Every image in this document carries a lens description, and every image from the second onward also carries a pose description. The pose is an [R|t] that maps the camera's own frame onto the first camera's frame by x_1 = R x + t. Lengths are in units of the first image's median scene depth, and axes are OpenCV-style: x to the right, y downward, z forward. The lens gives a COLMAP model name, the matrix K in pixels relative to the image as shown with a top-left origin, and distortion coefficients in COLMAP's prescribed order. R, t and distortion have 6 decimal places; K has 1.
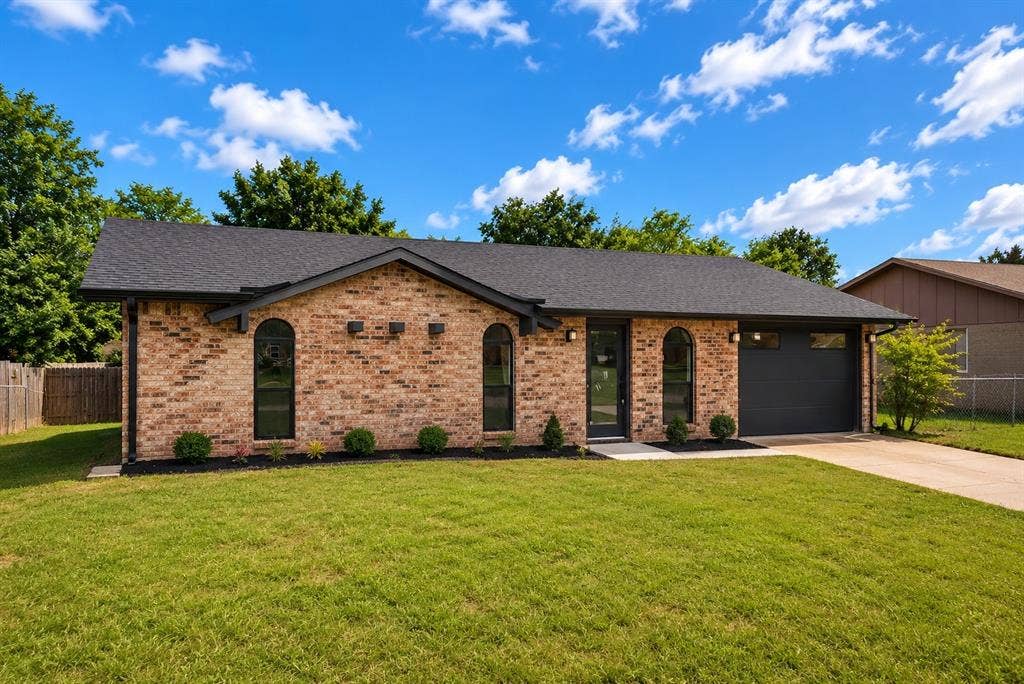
lens RADIAL K [[459.6, 0, 512.0], [0, 459.6, 342.0], [0, 0, 1]] dist [0.000650, -0.000368]
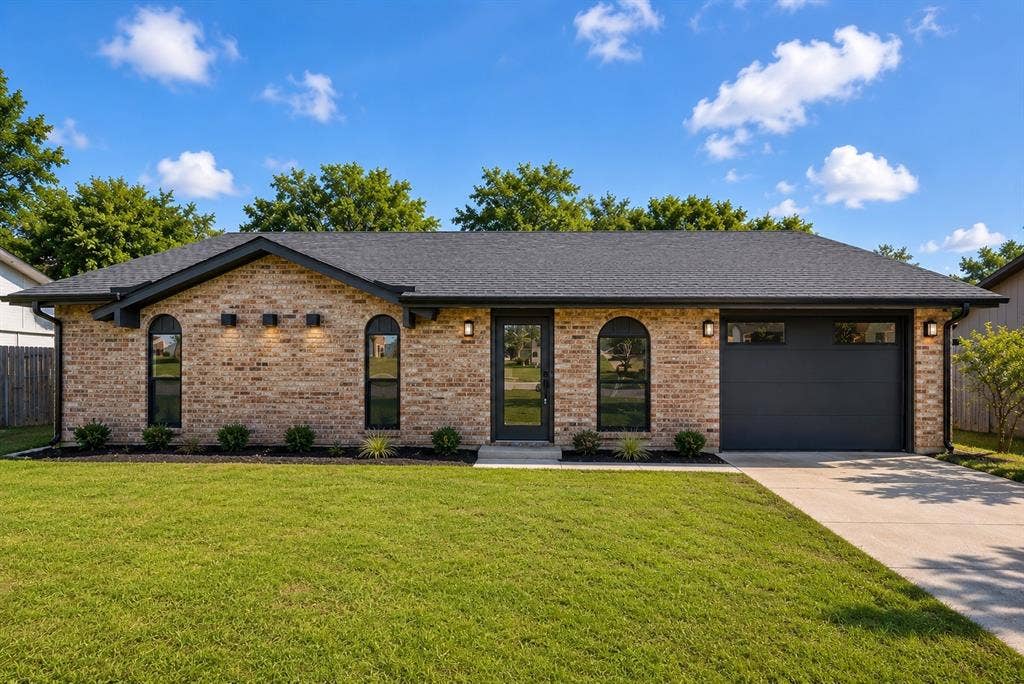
lens RADIAL K [[459.6, 0, 512.0], [0, 459.6, 342.0], [0, 0, 1]] dist [0.000650, -0.000368]
pose [[0.960876, -0.002213, -0.276969, 0.441612], [0.003716, 0.999981, 0.004903, 0.010706], [0.276953, -0.005741, 0.960866, 0.154945]]
